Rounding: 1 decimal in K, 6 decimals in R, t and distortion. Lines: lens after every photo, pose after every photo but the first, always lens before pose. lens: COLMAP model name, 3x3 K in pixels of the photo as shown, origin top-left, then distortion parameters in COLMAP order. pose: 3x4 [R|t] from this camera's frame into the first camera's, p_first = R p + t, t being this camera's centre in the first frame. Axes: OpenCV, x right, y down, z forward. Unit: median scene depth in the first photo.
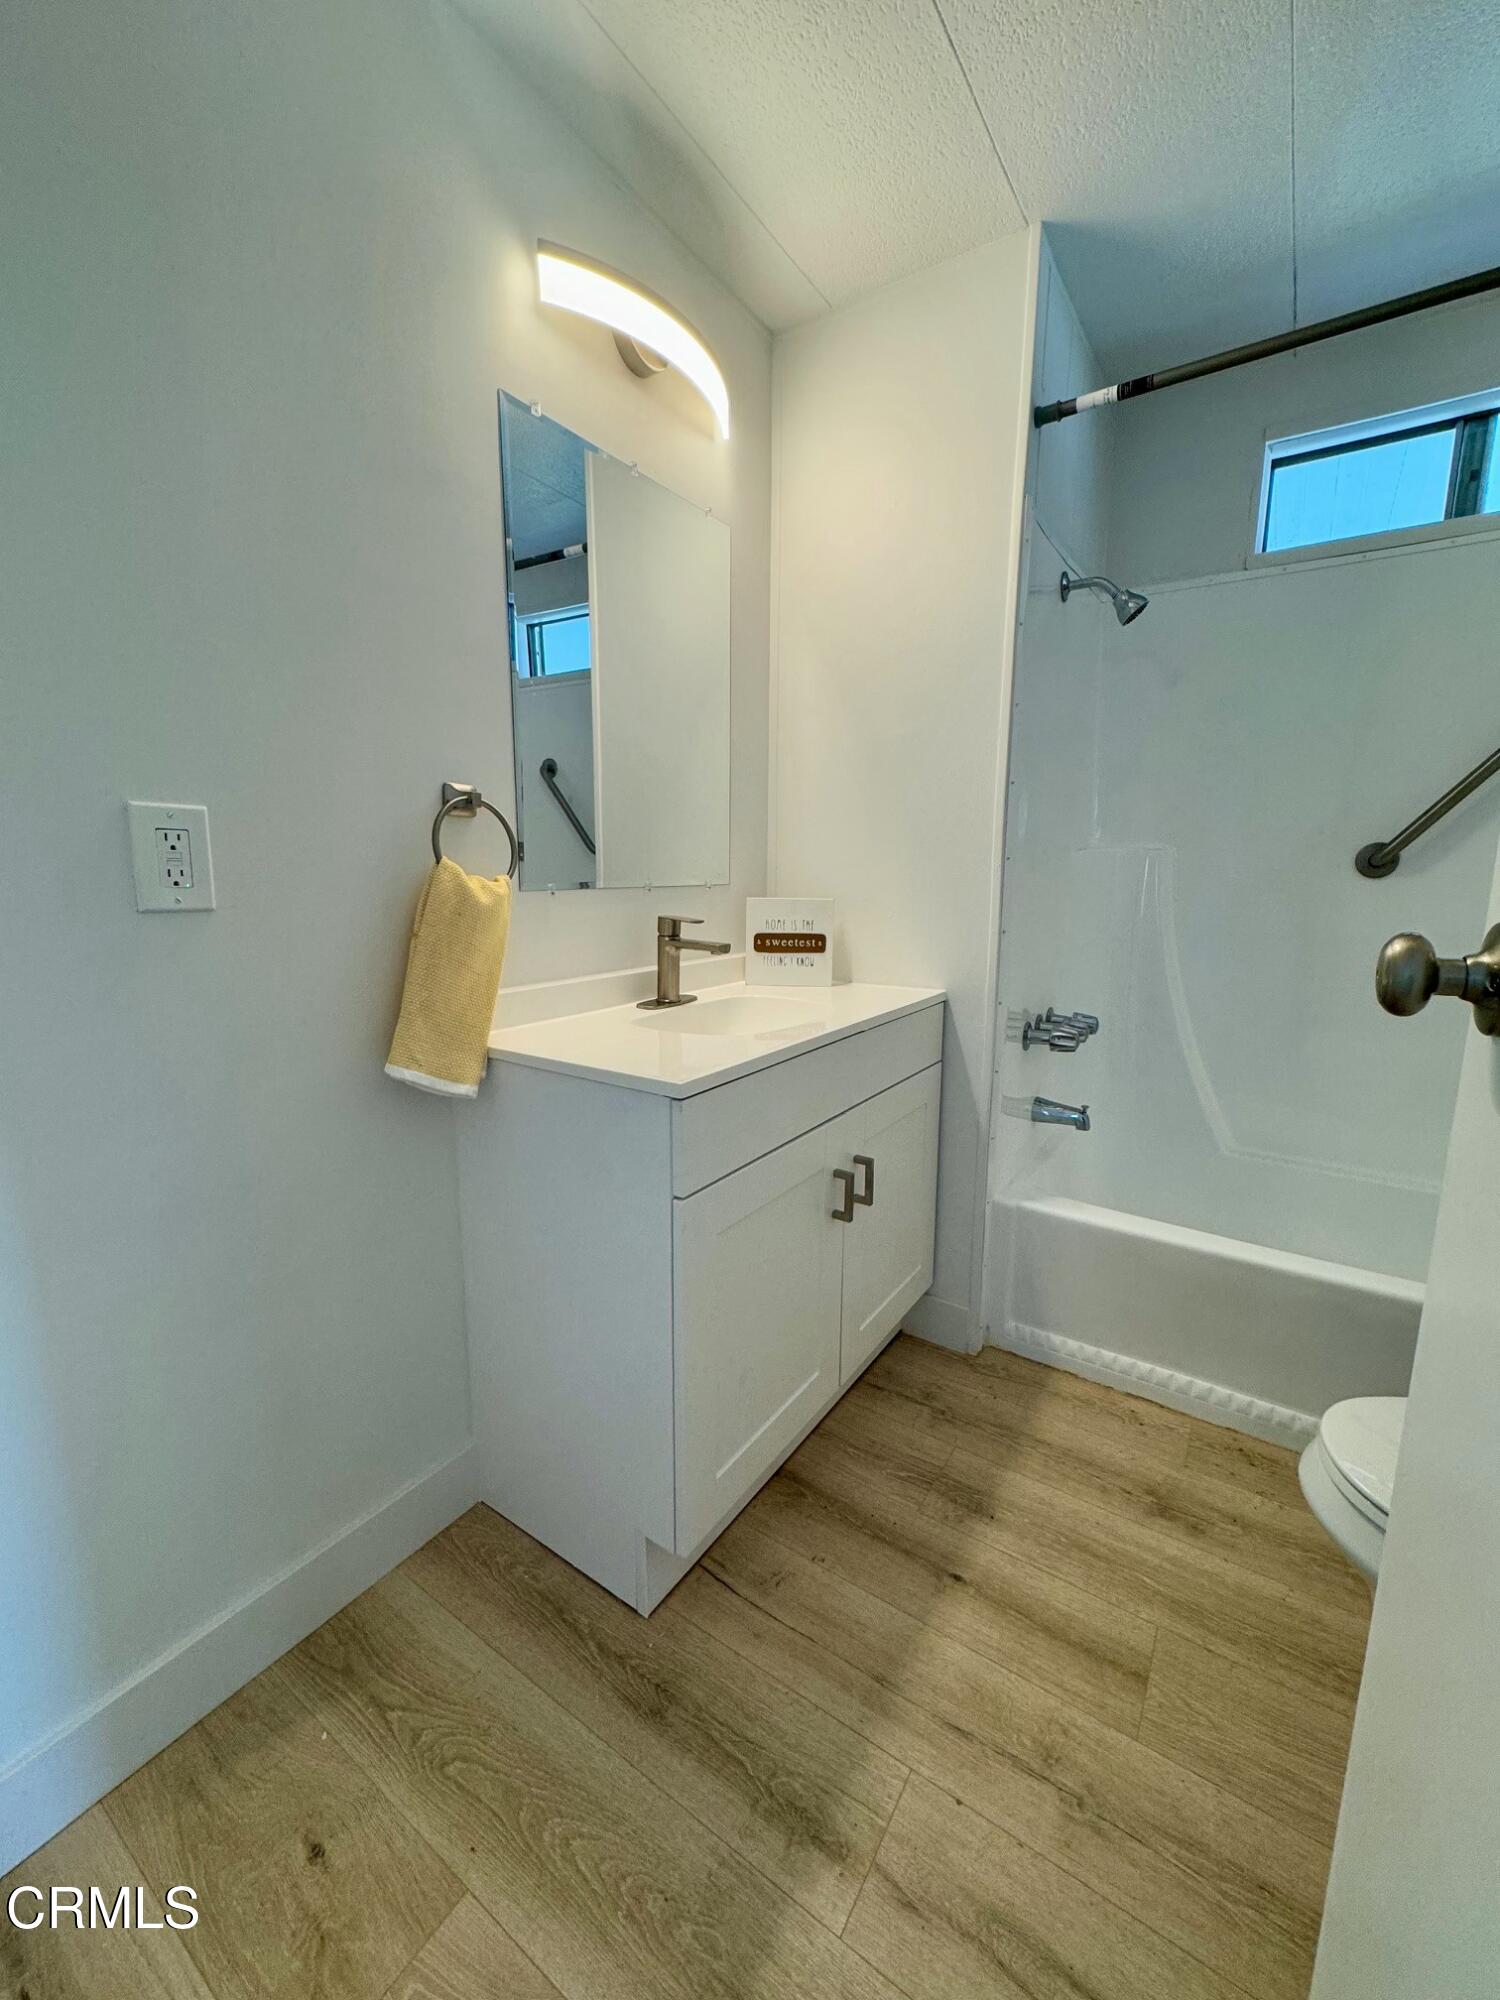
lens RADIAL K [[795.3, 0, 750.0], [0, 795.3, 1000.0], [0, 0, 1]] dist [0.000976, -0.000073]
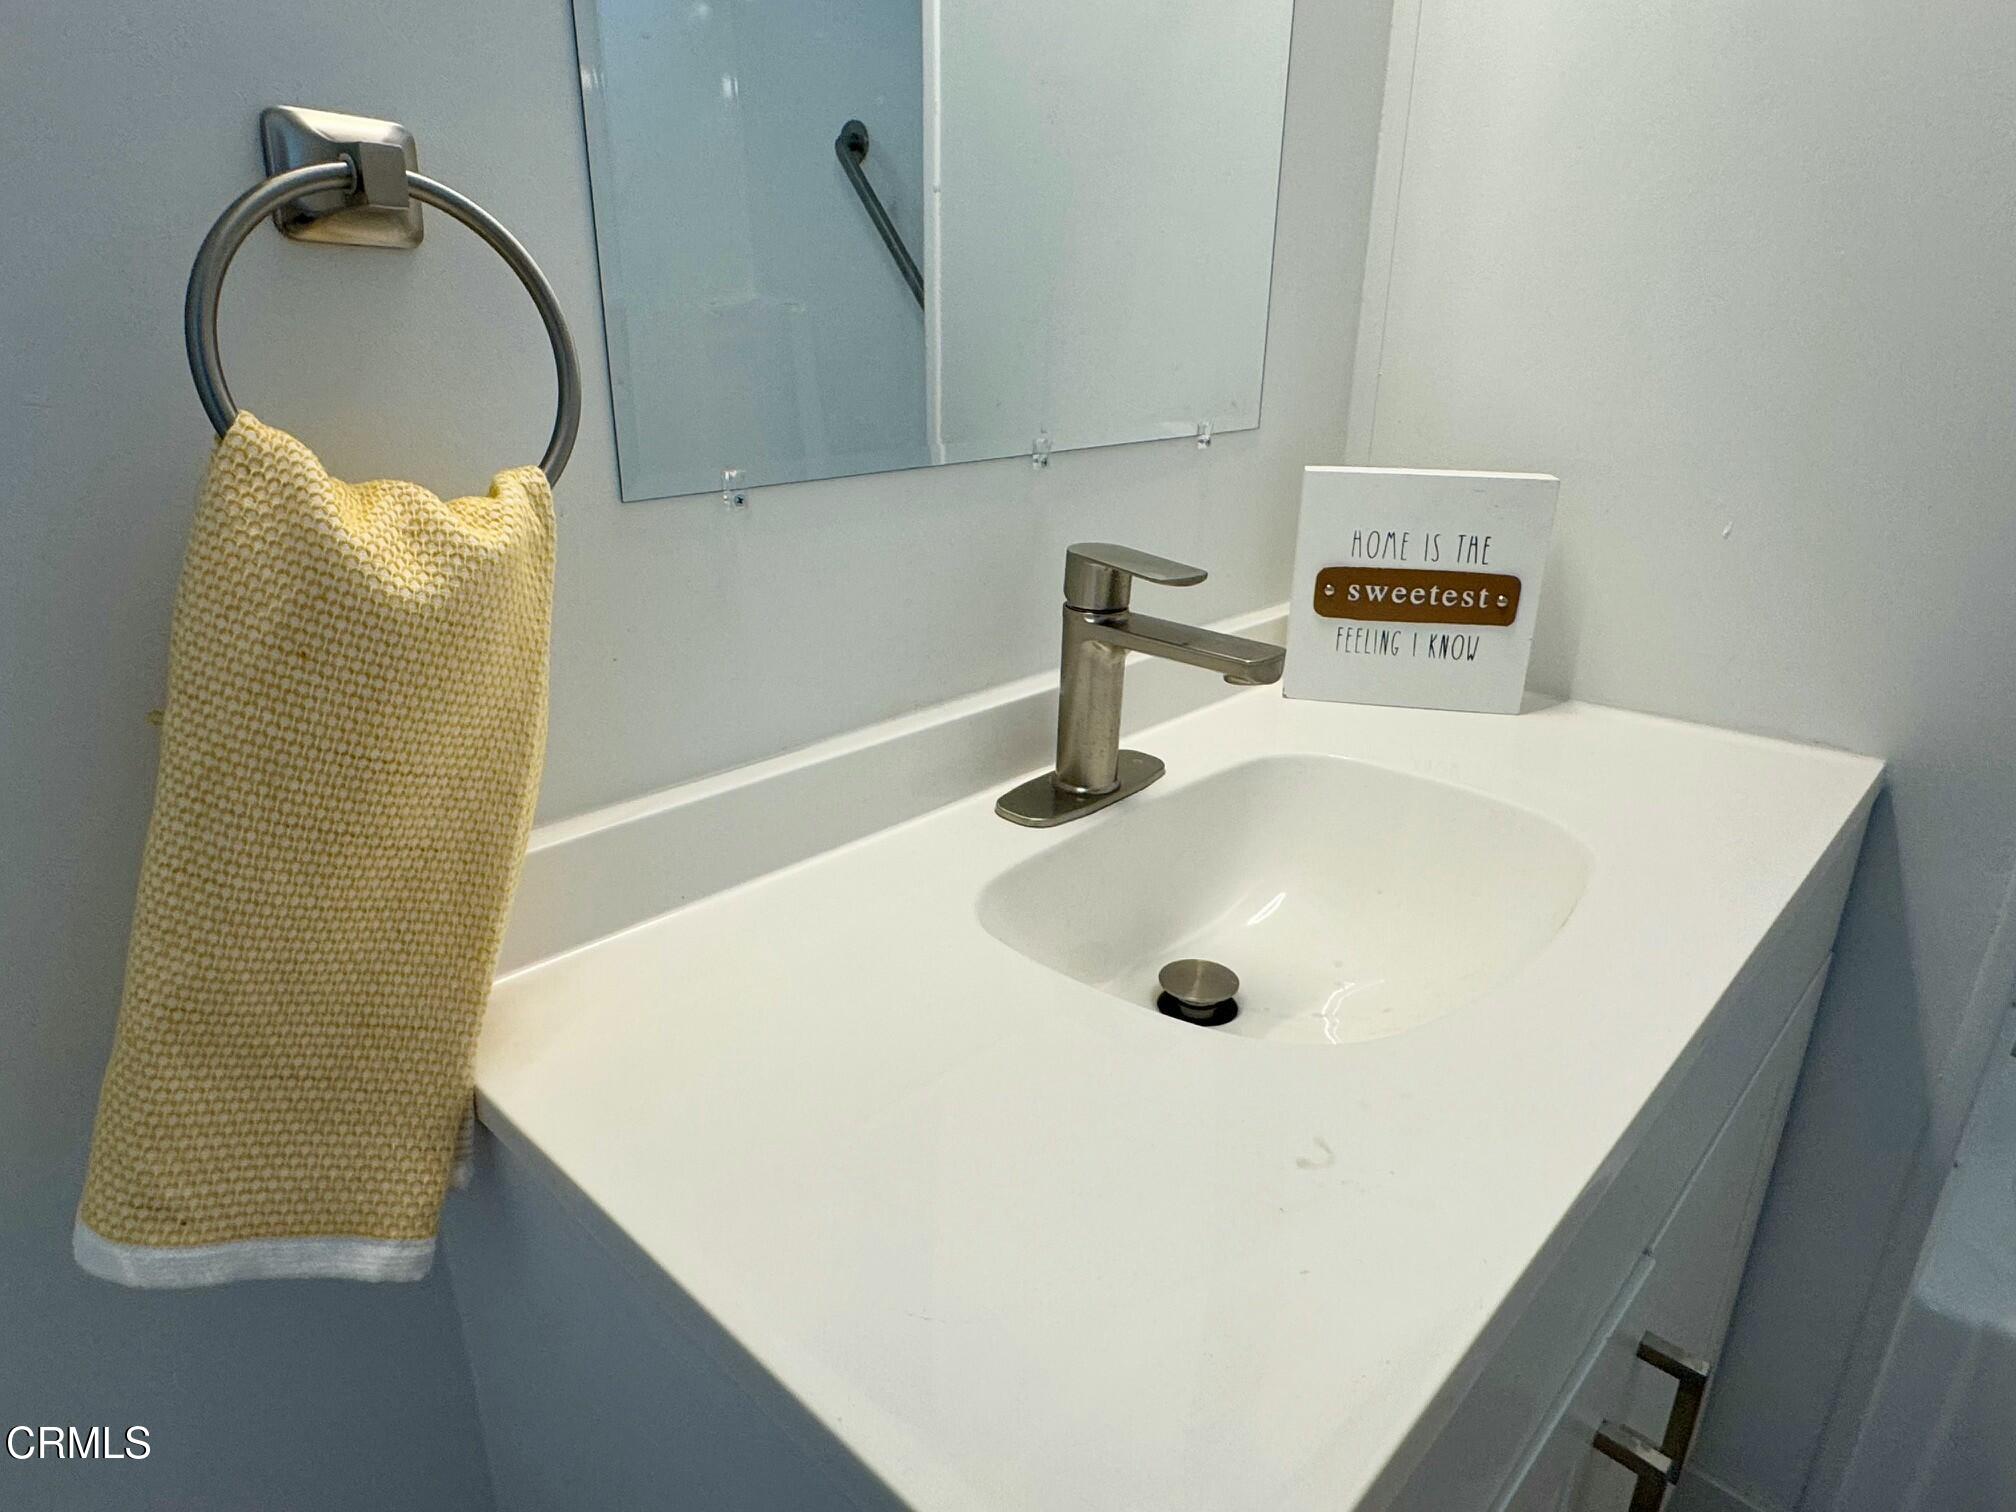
lens RADIAL K [[1171.4, 0, 982.4], [0, 1171.4, 759.0], [0, 0, 1]] dist [-0.000363, 0.001546]
pose [[0.984598, 0.056482, -0.165459, -0.060962], [-0.024523, 0.981638, 0.189169, -0.107439], [0.173106, -0.182198, 0.967904, 0.475201]]
